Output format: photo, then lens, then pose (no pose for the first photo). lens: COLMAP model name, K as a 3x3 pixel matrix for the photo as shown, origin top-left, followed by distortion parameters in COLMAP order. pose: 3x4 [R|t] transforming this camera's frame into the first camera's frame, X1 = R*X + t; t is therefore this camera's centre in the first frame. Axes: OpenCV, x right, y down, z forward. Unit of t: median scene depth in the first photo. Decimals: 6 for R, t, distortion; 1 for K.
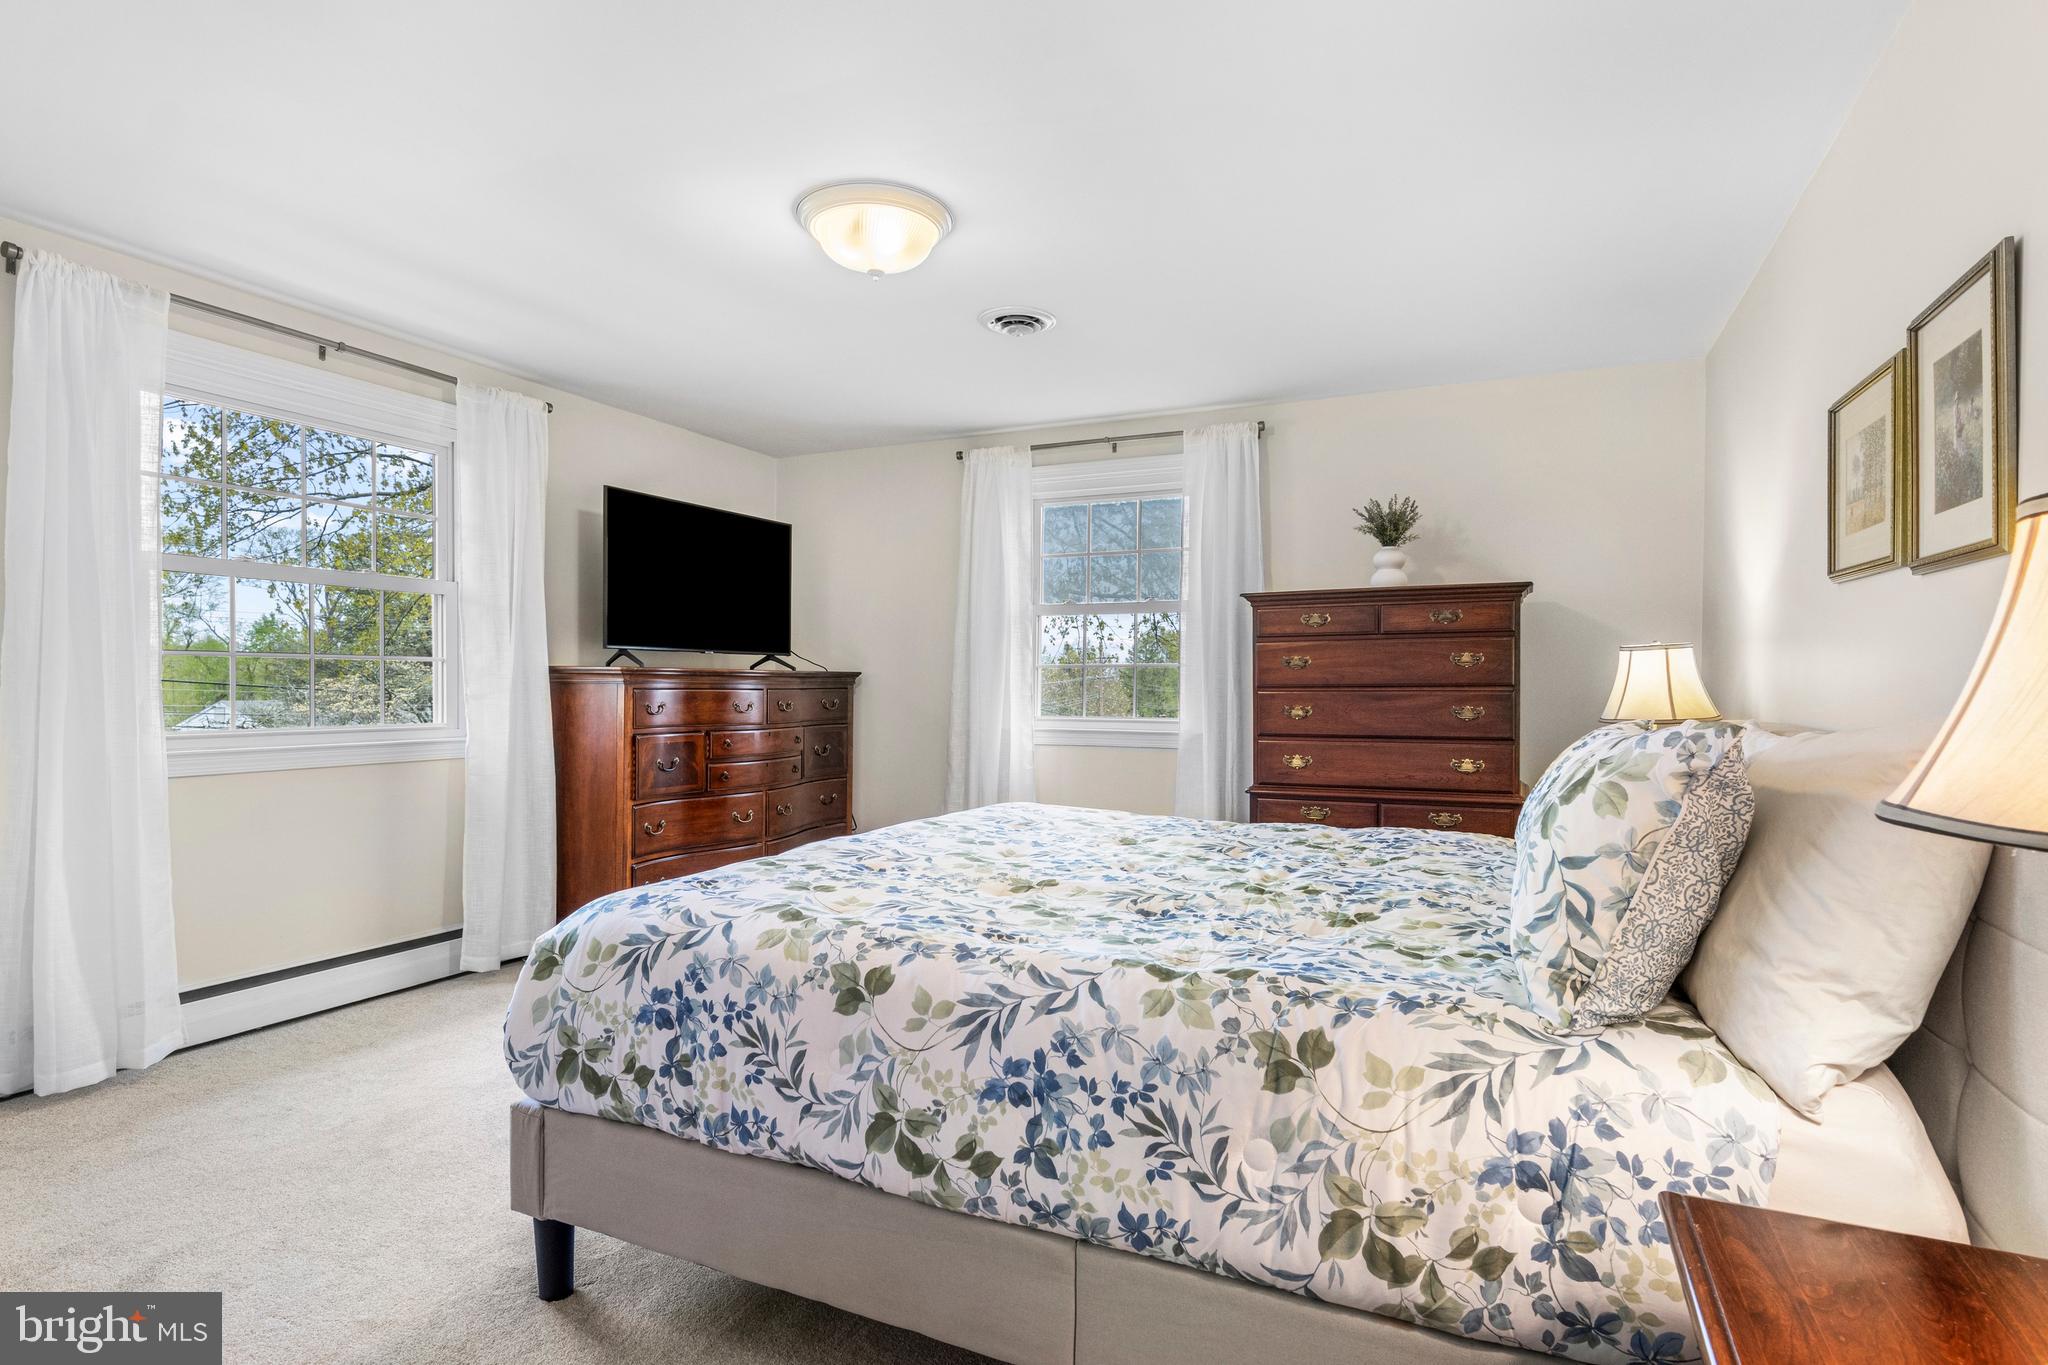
lens RADIAL K [[1048.7, 0, 1014.8], [0, 1048.7, 693.0], [0, 0, 1]] dist [0.014892, -0.005261]
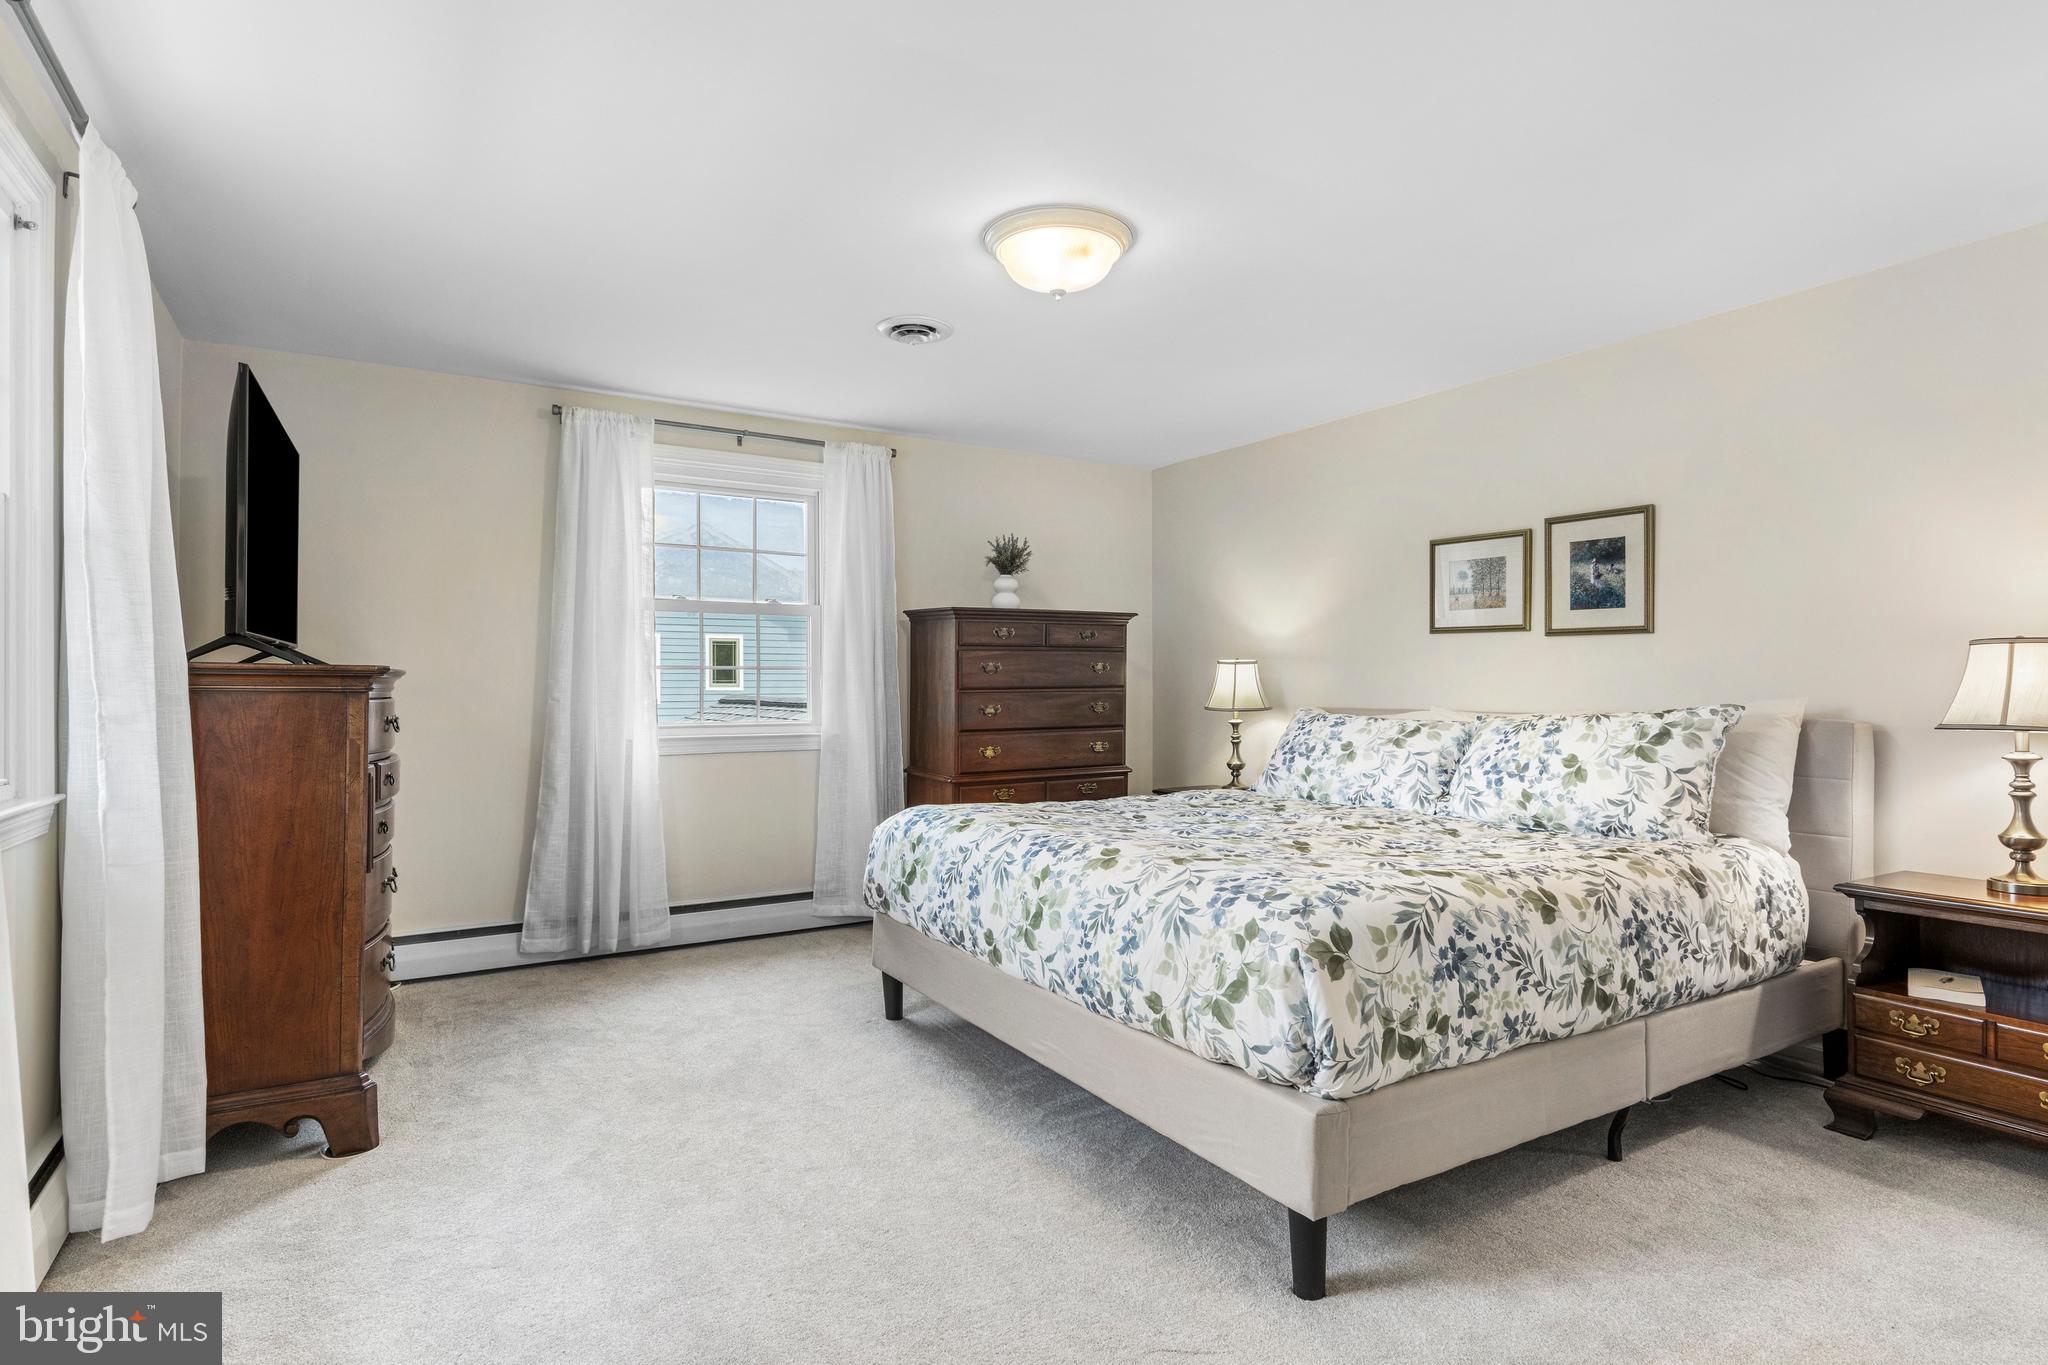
lens RADIAL K [[1048.7, 0, 1011.0], [0, 1048.7, 672.7], [0, 0, 1]] dist [0.014892, -0.005261]
pose [[0.554965, 0.006857, 0.831845, -1.637061], [0.007954, 0.999877, -0.013549, -0.018416], [-0.831835, 0.014136, 0.554842, 0.758270]]
